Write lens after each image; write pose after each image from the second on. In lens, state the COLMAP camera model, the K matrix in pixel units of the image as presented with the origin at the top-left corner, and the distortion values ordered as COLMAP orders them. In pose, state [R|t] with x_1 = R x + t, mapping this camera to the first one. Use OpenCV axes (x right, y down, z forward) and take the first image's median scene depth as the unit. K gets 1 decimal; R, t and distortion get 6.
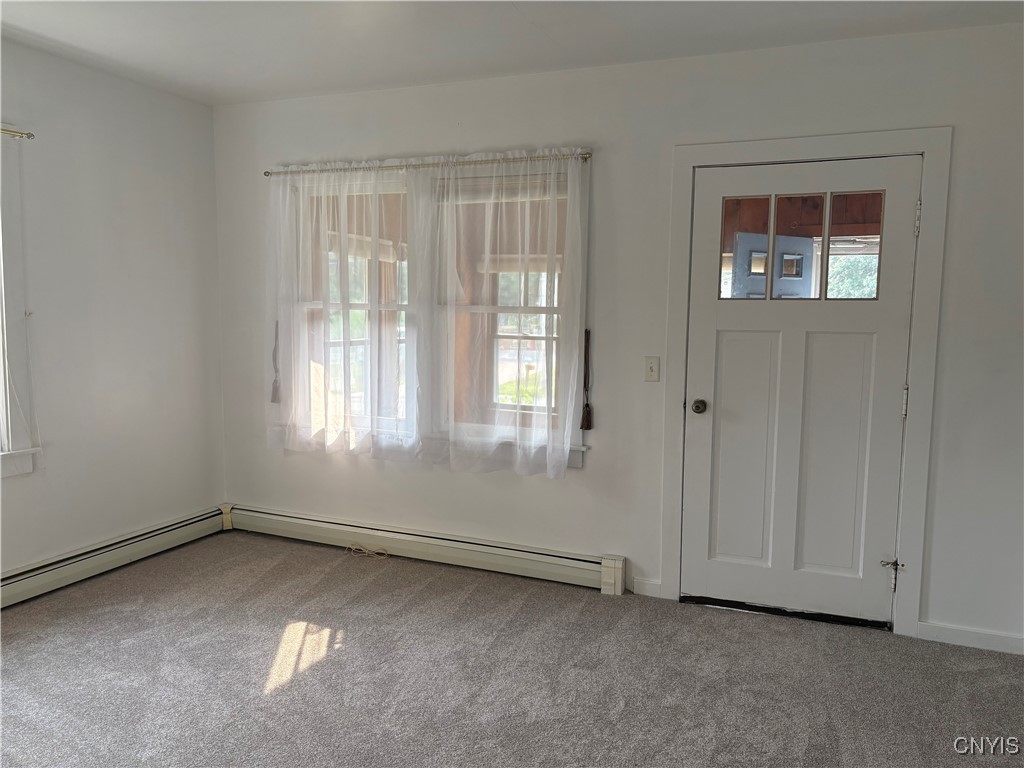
lens RADIAL K [[774.3, 0, 517.4], [0, 774.3, 385.3], [0, 0, 1]] dist [0.053392, -0.057292]
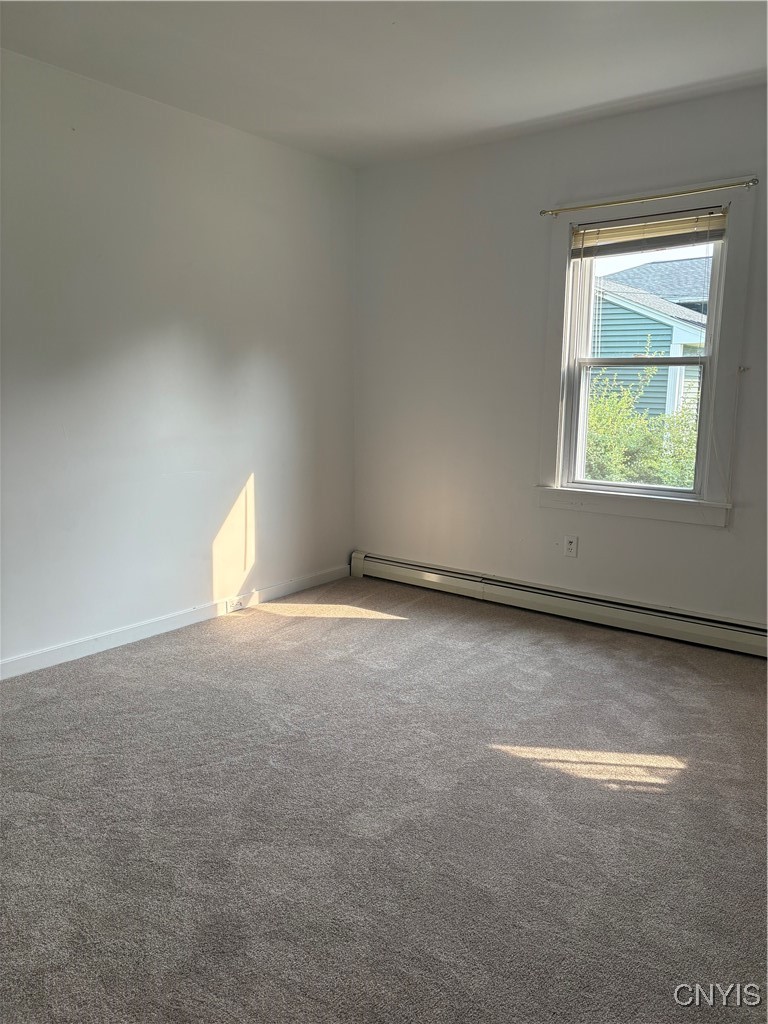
lens RADIAL K [[774.3, 0, 383.9], [0, 774.3, 513.9], [0, 0, 1]] dist [0.053392, -0.057292]
pose [[-0.241093, 0.139479, -0.960427, 0.471360], [-0.115502, 0.978461, 0.171092, -0.029356], [0.963604, 0.152181, -0.219790, 0.821505]]
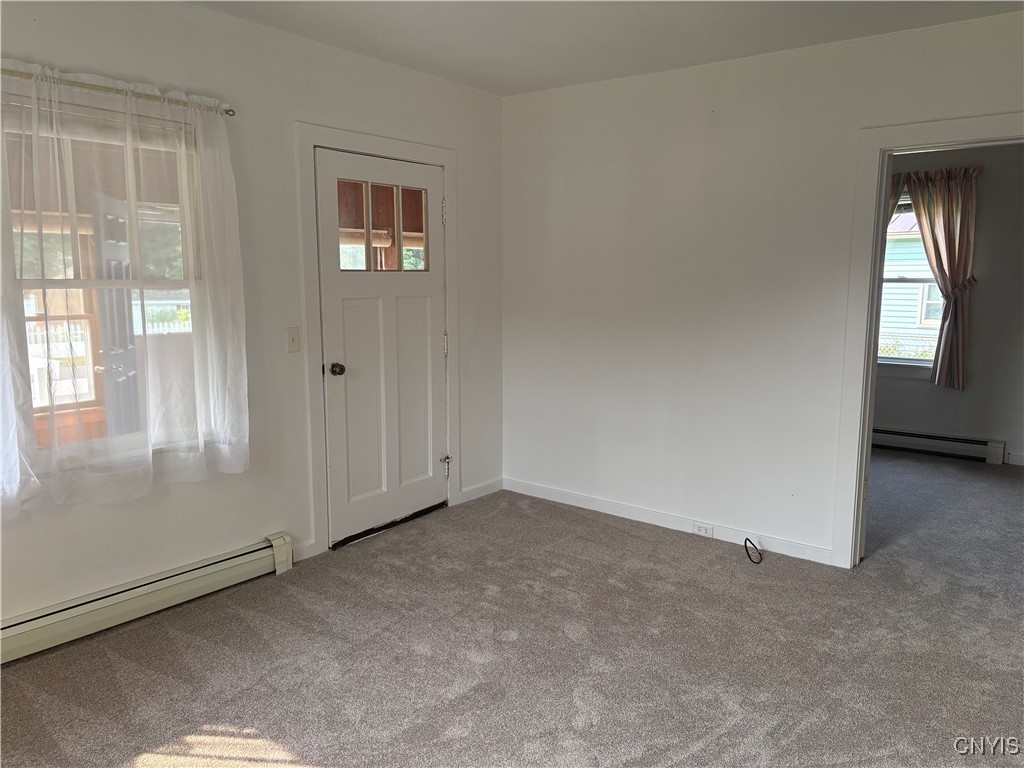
lens RADIAL K [[774.3, 0, 512.4], [0, 774.3, 383.0], [0, 0, 1]] dist [0.053392, -0.057292]
pose [[0.269007, -0.148666, 0.951595, -0.761621], [0.099066, 0.987046, 0.126200, -0.068676], [-0.958030, 0.060322, 0.280250, 0.463487]]
